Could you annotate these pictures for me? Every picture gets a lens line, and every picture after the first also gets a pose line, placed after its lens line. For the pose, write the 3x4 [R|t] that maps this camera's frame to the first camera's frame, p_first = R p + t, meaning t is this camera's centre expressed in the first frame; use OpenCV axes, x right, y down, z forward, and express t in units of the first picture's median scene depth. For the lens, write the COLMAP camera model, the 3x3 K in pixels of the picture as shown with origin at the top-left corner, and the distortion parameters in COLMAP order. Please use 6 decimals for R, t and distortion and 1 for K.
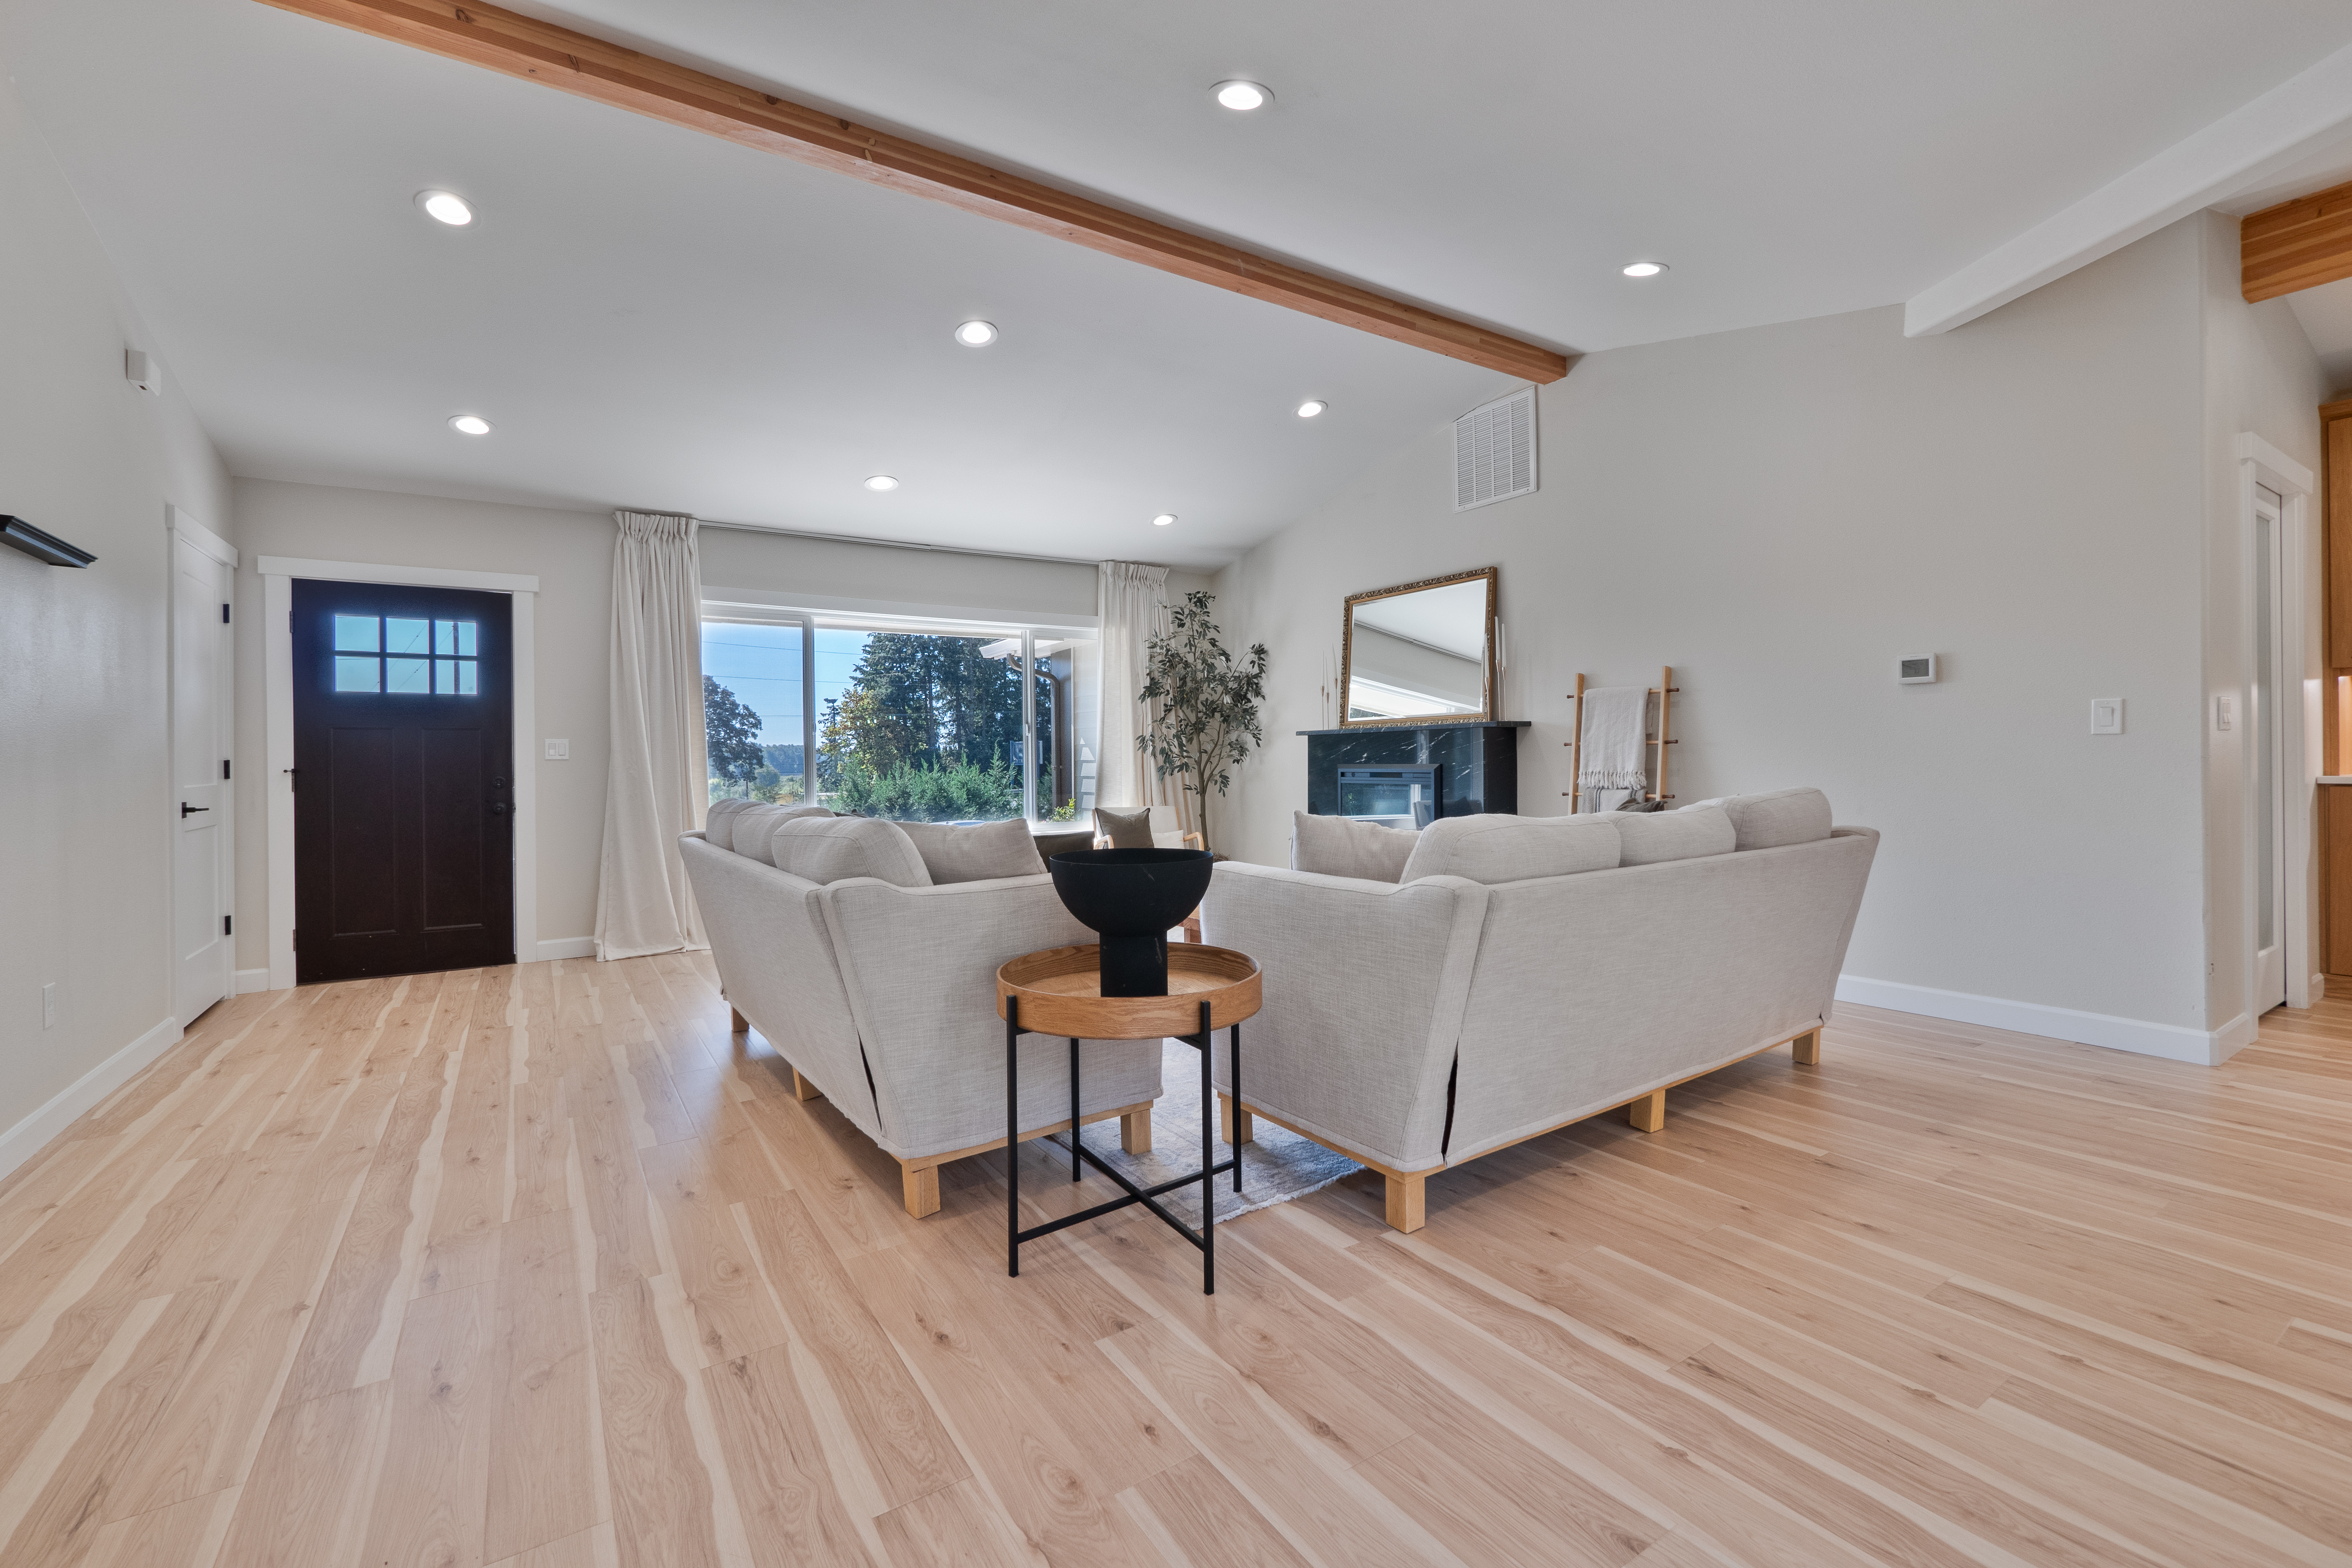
lens RADIAL K [[974.6, 0, 1171.9], [0, 974.6, 762.0], [0, 0, 1]] dist [-0.003875, -0.000273]
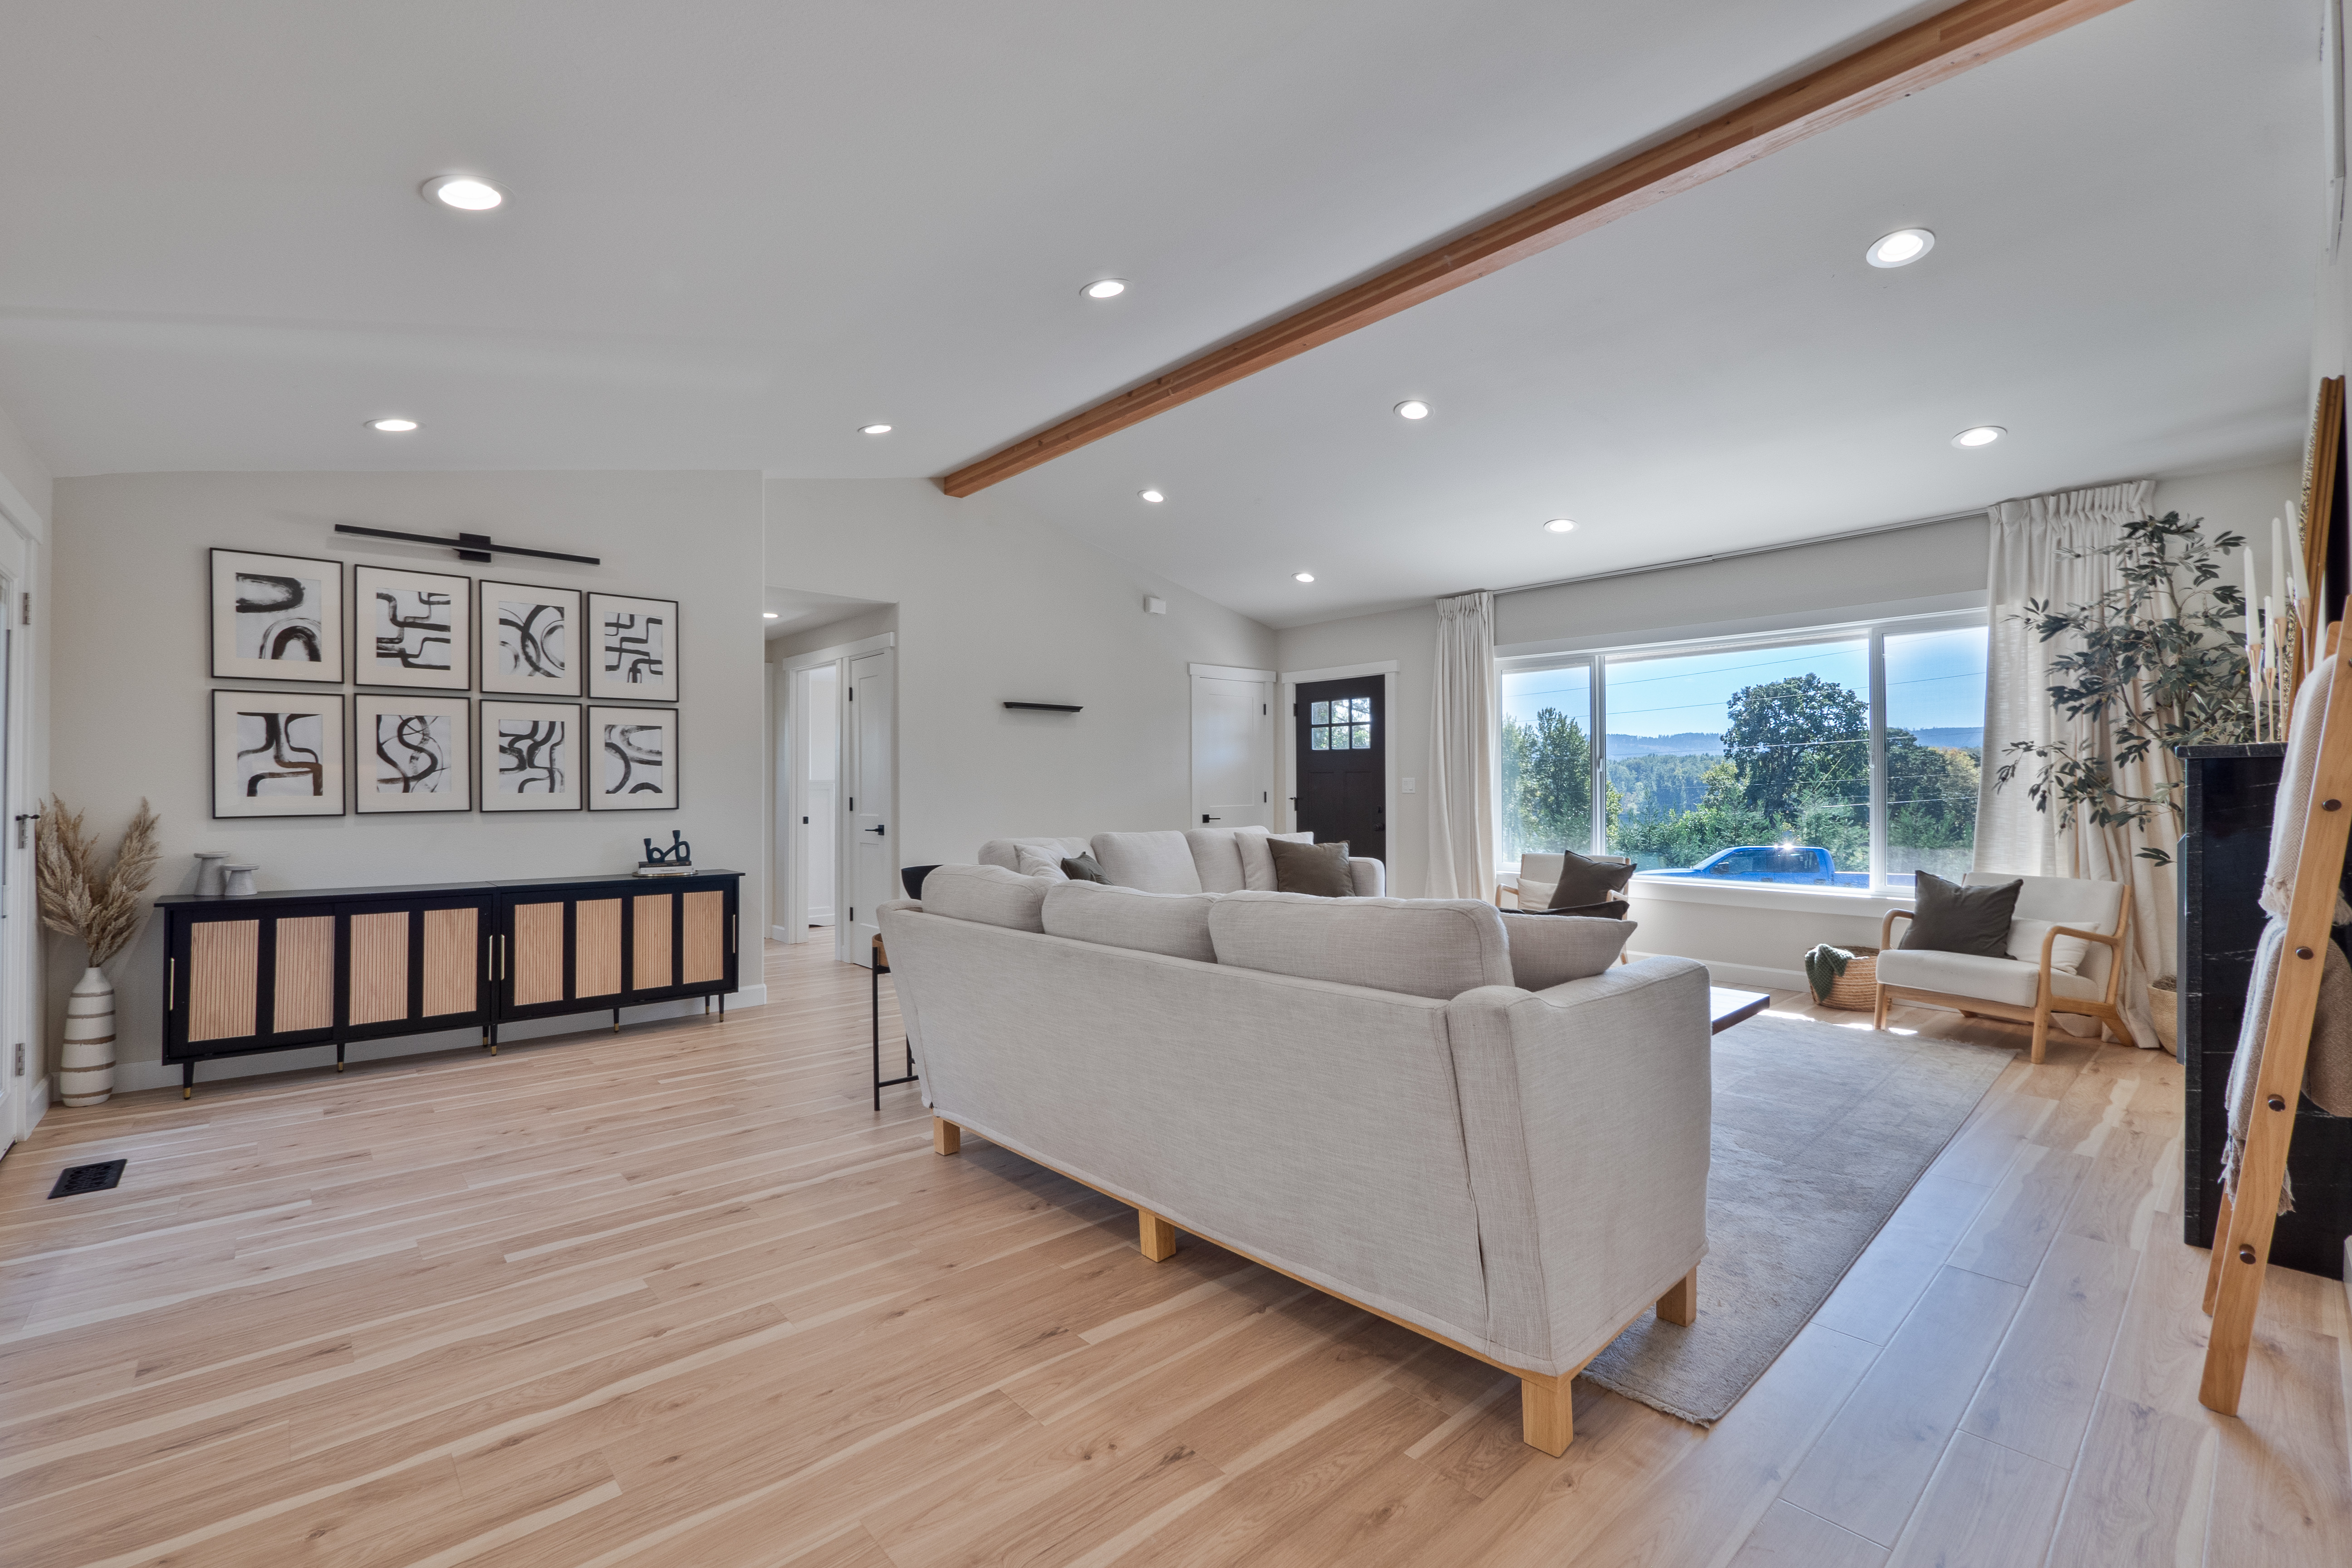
lens RADIAL K [[1020.9, 0, 1176.0], [0, 1020.9, 784.0], [0, 0, 1]] dist [-0.000060, 0.000020]
pose [[0.159091, 0.009797, -0.987215, 1.403102], [-0.000496, 0.999951, 0.009844, -0.055482], [0.987264, -0.001077, 0.159088, 0.879279]]
